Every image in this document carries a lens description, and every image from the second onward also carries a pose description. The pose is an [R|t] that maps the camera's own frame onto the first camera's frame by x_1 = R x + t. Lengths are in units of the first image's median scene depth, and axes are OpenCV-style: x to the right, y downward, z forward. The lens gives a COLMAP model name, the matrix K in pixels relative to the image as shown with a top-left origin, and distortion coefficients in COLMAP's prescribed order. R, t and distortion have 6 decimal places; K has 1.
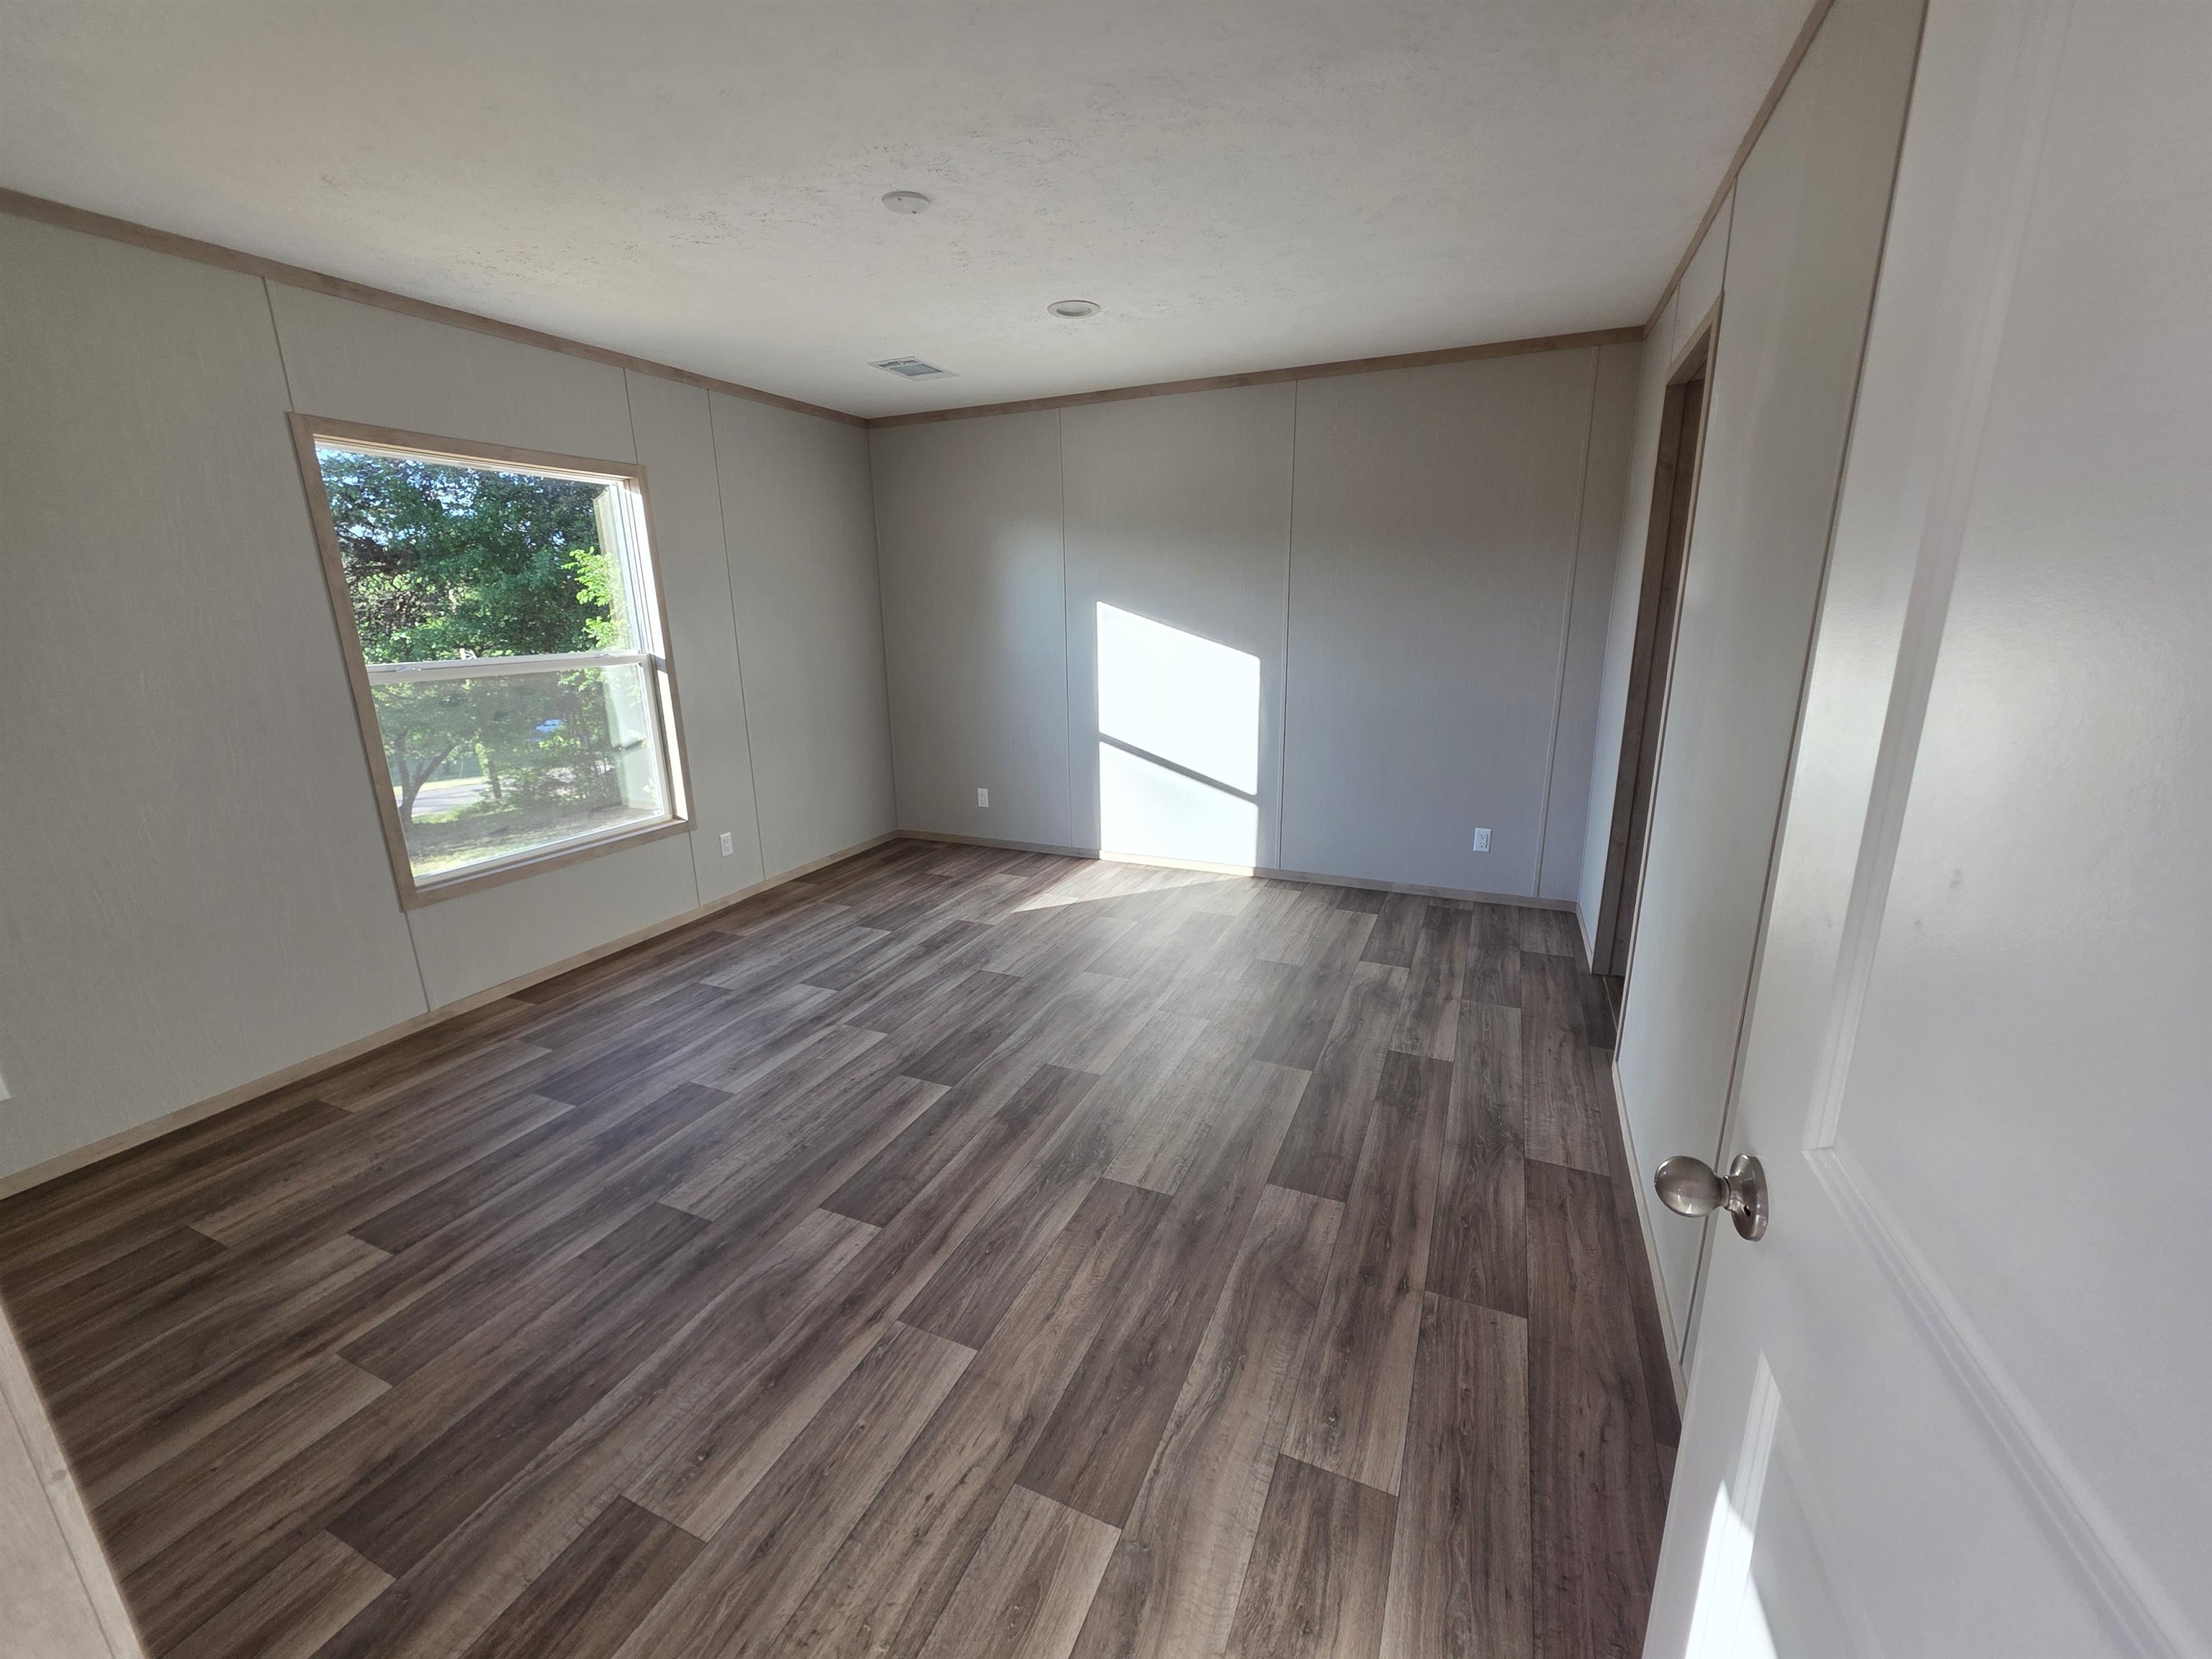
lens RADIAL K [[886.1, 0, 1106.2], [0, 886.1, 826.1], [0, 0, 1]] dist [0.004100, -0.001784]
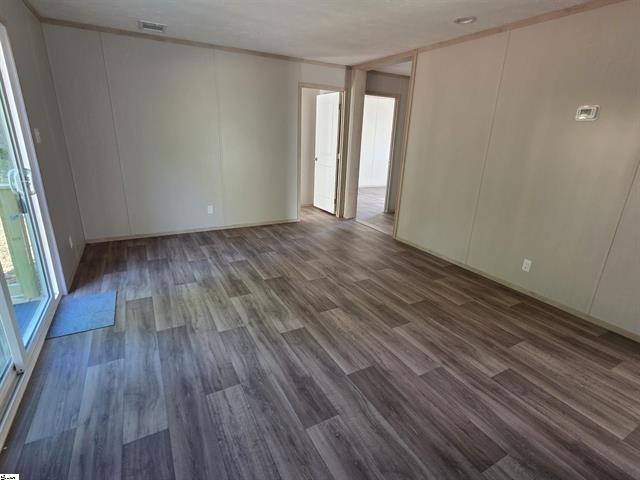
lens RADIAL K [[327.9, 0, 321.7], [0, 327.9, 239.4], [0, 0, 1]] dist [0.000045, -0.000042]
pose [[-0.602214, 0.243562, -0.760274, 0.551692], [-0.221742, 0.863821, 0.452376, -0.464403], [0.766922, 0.441011, -0.466197, 1.827584]]
